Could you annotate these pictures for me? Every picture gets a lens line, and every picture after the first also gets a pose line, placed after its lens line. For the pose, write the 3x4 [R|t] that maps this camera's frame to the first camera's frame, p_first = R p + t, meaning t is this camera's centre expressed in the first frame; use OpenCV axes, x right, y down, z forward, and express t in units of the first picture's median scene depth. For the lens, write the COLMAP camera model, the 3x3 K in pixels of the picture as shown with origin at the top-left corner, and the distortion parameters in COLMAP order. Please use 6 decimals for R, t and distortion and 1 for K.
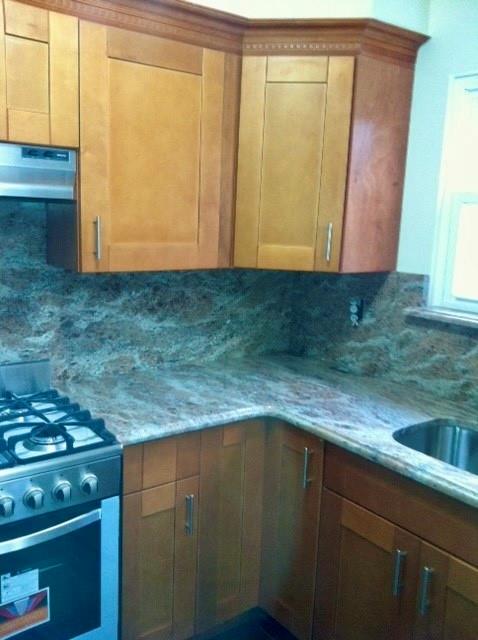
lens RADIAL K [[627.0, 0, 239.1], [0, 627.0, 311.4], [0, 0, 1]] dist [0.209684, -0.515718]
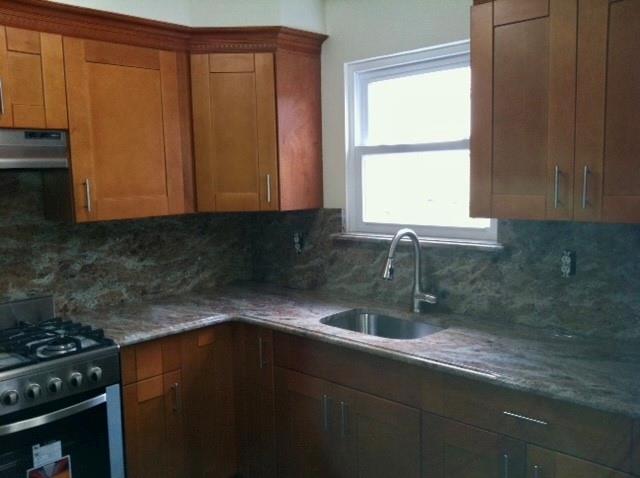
lens RADIAL K [[618.3, 0, 320.0], [0, 618.3, 239.0], [0, 0, 1]] dist [0.169342, -0.311740]
pose [[0.984721, -0.079594, 0.154886, 0.038732], [0.086782, 0.995416, -0.040200, 0.061374], [-0.150977, 0.053027, 0.987114, -0.318642]]
